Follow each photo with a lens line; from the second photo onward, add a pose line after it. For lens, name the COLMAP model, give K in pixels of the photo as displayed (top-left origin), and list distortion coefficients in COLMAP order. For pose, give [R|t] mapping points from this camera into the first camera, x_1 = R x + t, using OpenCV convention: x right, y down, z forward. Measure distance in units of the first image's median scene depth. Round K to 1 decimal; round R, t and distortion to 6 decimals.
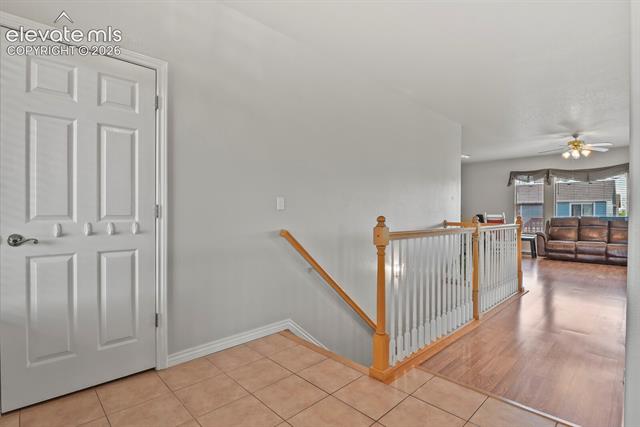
lens RADIAL K [[310.8, 0, 331.3], [0, 310.8, 213.1], [0, 0, 1]] dist [-0.027118, -0.000396]
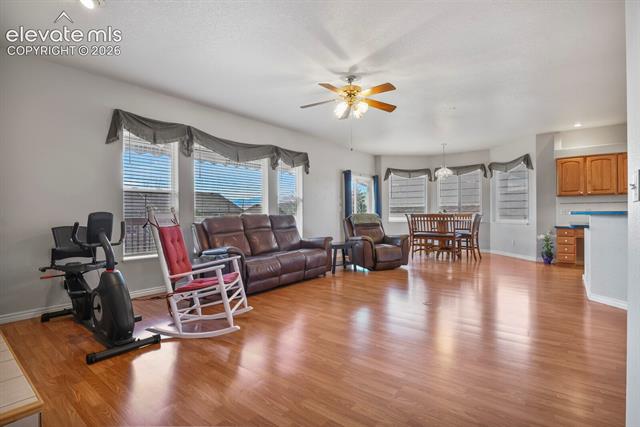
lens RADIAL K [[298.0, 0, 330.5], [0, 298.0, 214.3], [0, 0, 1]] dist [-0.019644, -0.000038]
pose [[-0.127048, -0.007366, 0.991869, 0.161768], [0.010574, 0.999906, 0.008780, 0.005490], [-0.991840, 0.011603, -0.126958, 0.801267]]
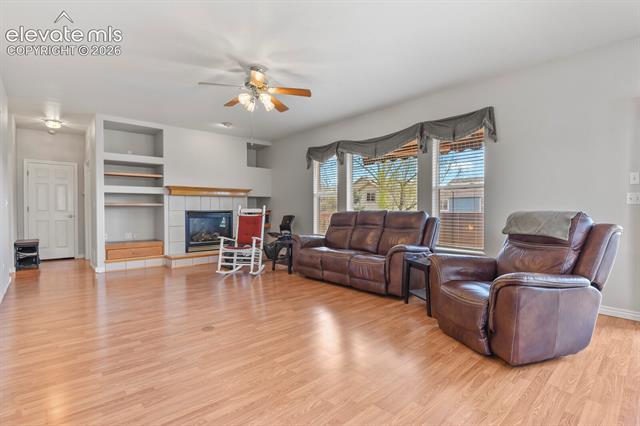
lens RADIAL K [[310.8, 0, 331.3], [0, 310.8, 212.6], [0, 0, 1]] dist [-0.027118, -0.000396]
pose [[0.999567, -0.000332, -0.029421, 0.687196], [0.000324, 1.000000, -0.000289, 0.013714], [0.029421, 0.000280, 0.999567, 0.302335]]
